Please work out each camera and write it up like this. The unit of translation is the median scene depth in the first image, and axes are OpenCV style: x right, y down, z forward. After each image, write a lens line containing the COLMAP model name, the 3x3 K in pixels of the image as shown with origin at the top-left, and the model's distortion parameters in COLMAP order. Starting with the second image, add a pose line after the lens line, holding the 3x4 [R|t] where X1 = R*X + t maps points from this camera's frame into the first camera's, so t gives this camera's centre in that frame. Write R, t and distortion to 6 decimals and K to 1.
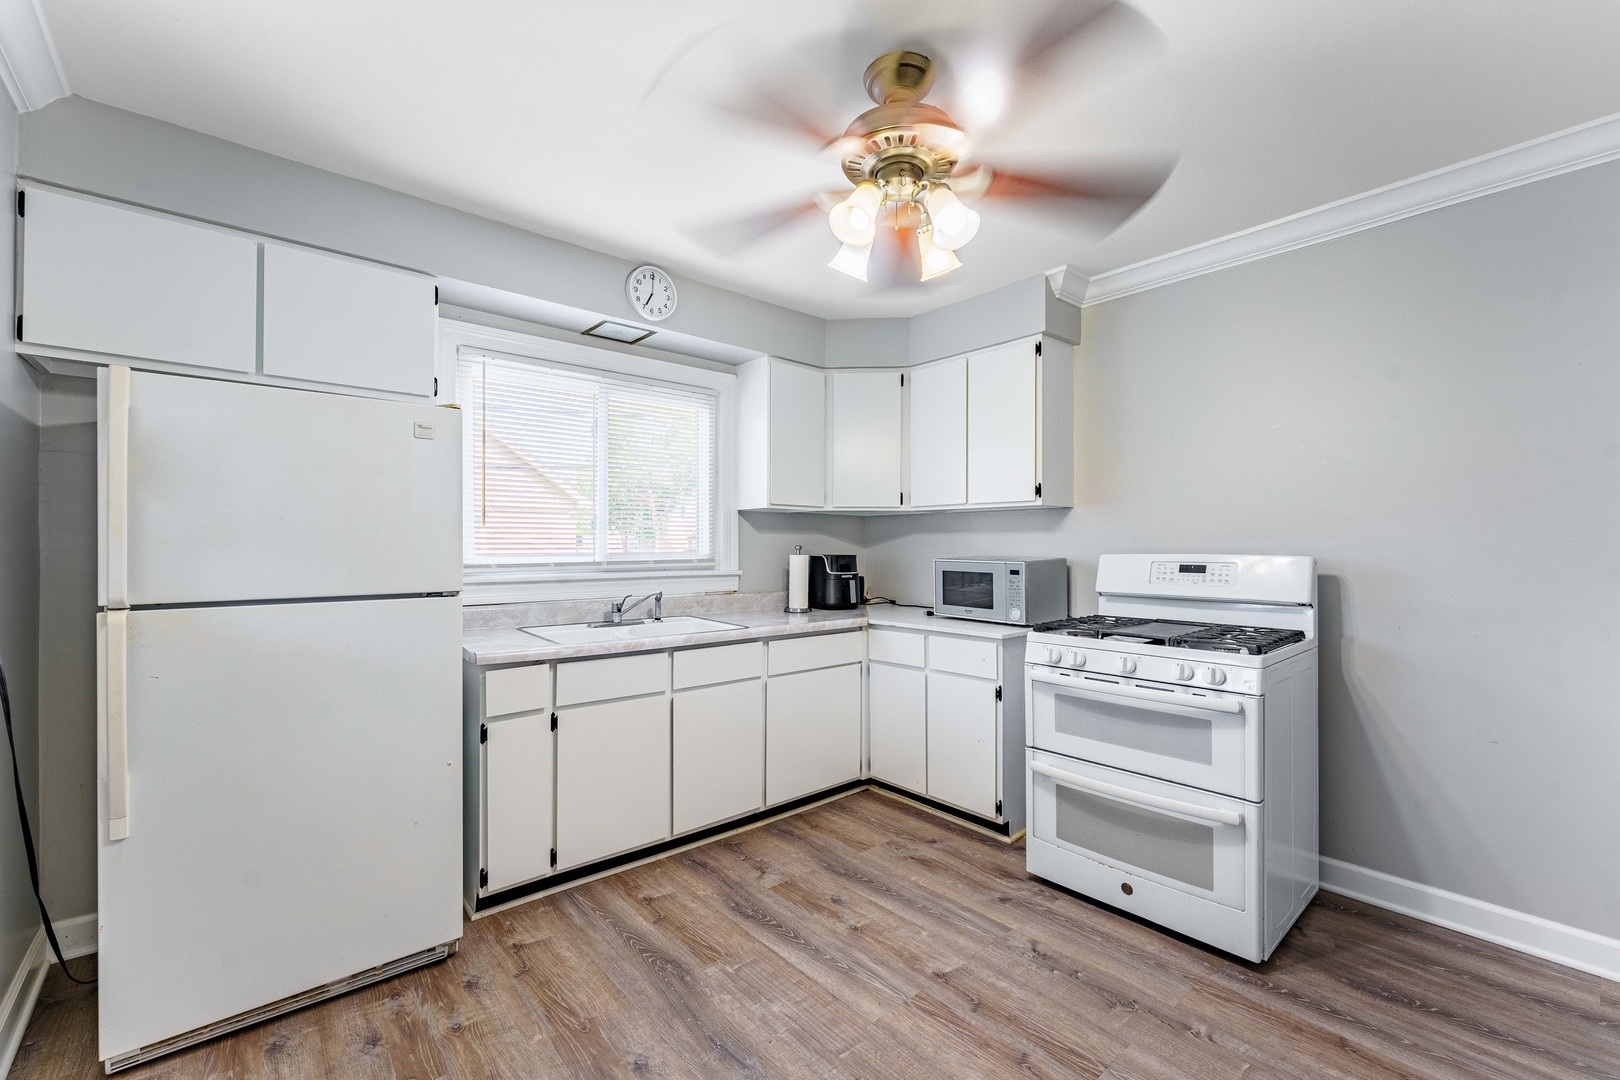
lens RADIAL K [[653.1, 0, 814.7], [0, 653.1, 548.2], [0, 0, 1]] dist [-0.001195, -0.000059]
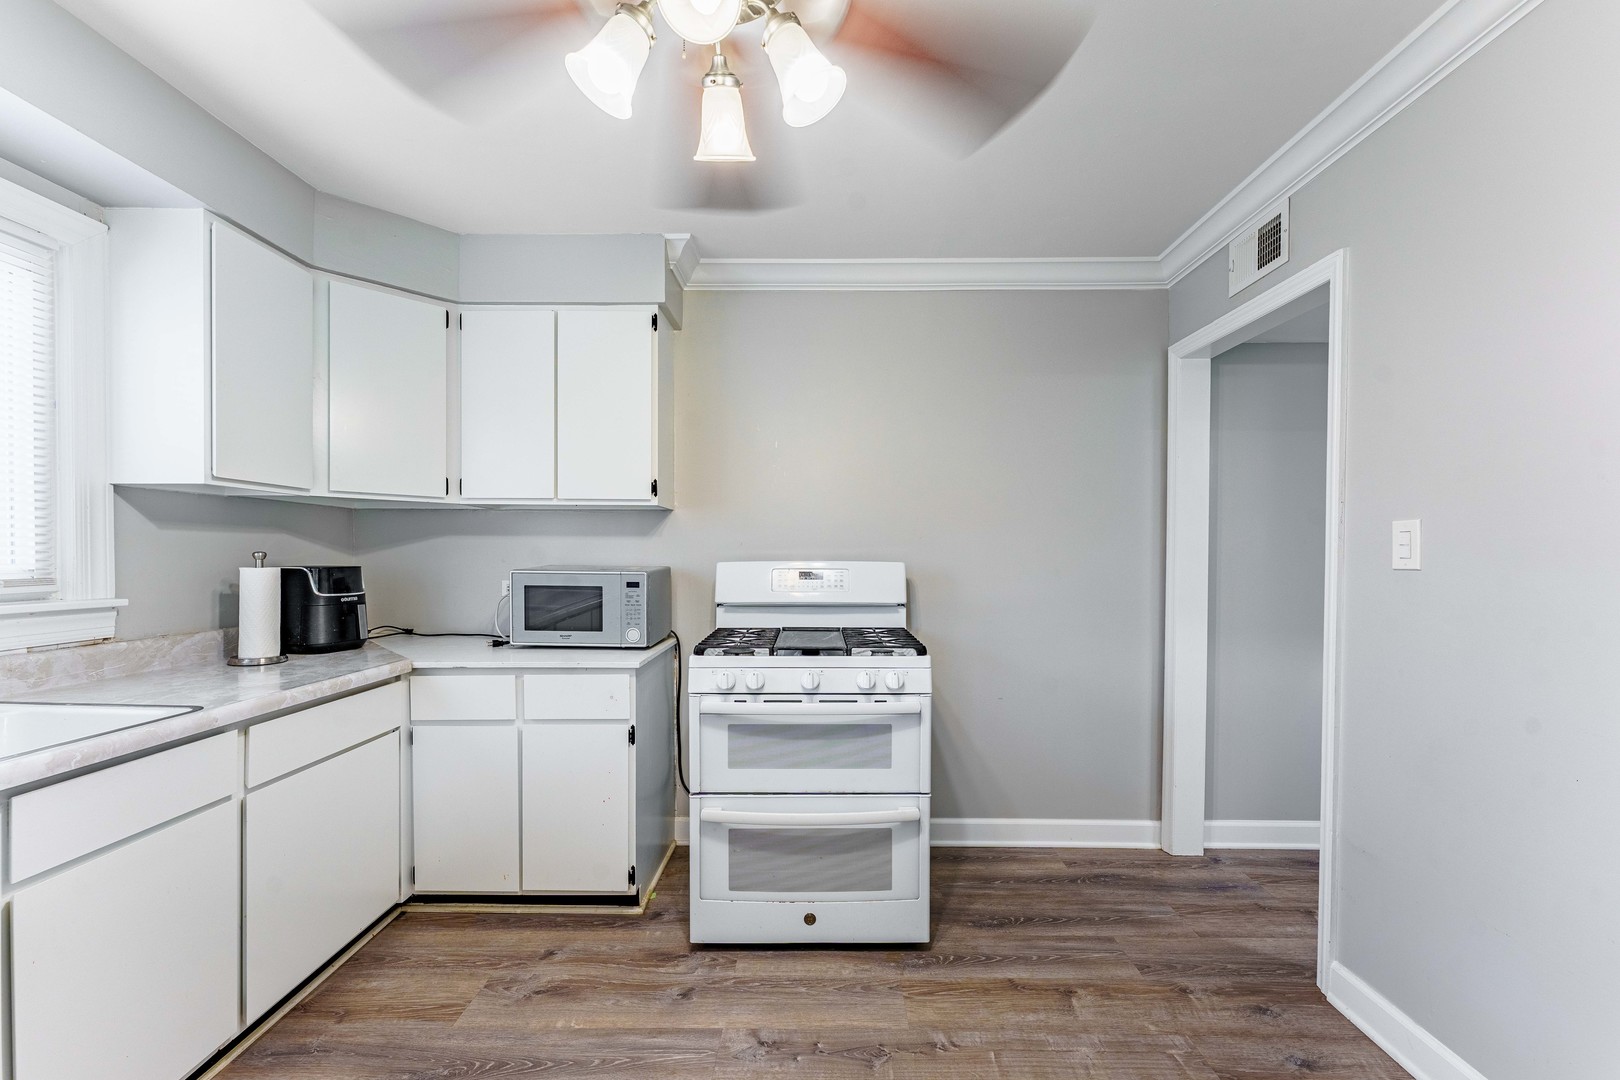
lens RADIAL K [[653.1, 0, 811.8], [0, 653.1, 558.7], [0, 0, 1]] dist [-0.001195, -0.000059]
pose [[0.669454, -0.007291, 0.742818, -0.162273], [0.000536, 0.999956, 0.009331, -0.003801], [-0.742854, -0.005849, 0.669428, 0.284079]]
